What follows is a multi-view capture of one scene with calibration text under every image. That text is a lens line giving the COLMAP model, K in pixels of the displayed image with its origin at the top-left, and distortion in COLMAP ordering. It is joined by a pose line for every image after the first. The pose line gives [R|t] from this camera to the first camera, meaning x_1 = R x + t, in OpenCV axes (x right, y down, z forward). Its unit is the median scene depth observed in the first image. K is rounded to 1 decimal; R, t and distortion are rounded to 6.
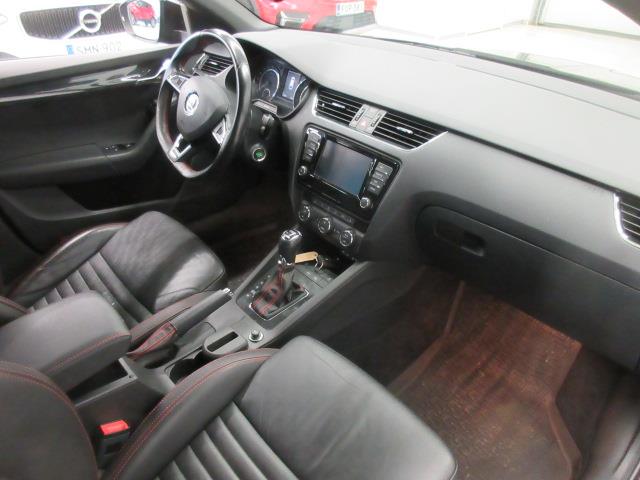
lens RADIAL K [[474.4, 0, 320.0], [0, 474.4, 240.0], [0, 0, 1]] dist [-0.001920, 0.002423]
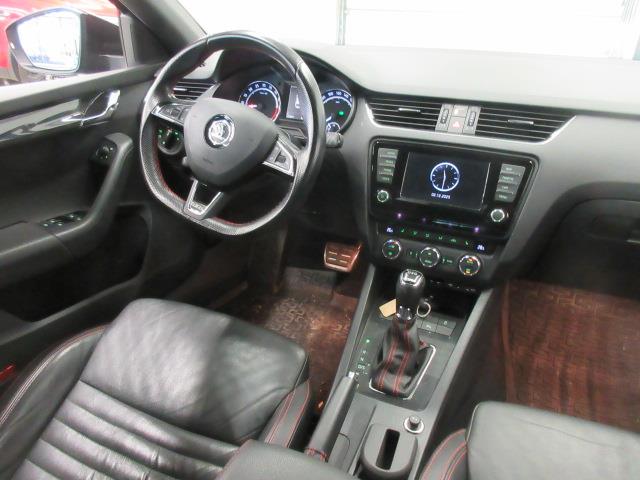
lens RADIAL K [[474.4, 0, 320.0], [0, 474.4, 240.0], [0, 0, 1]] dist [-0.001920, 0.002423]
pose [[0.912329, -0.201442, 0.356479, -0.438264], [0.234290, 0.970828, -0.051008, -0.061767], [-0.335805, 0.130055, 0.932910, 0.322066]]
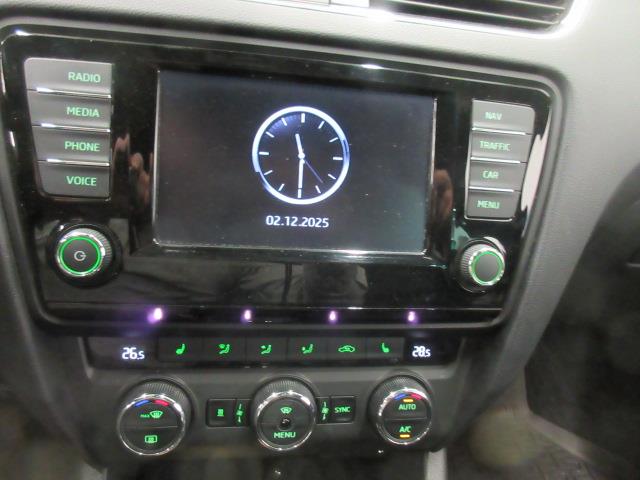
lens RADIAL K [[474.4, 0, 320.0], [0, 474.4, 240.0], [0, 0, 1]] dist [-0.001920, 0.002423]
pose [[0.533666, -0.379128, 0.755951, -0.132954], [0.354385, 0.911868, 0.207144, -0.161767], [-0.767862, 0.157352, 0.620990, 0.828160]]
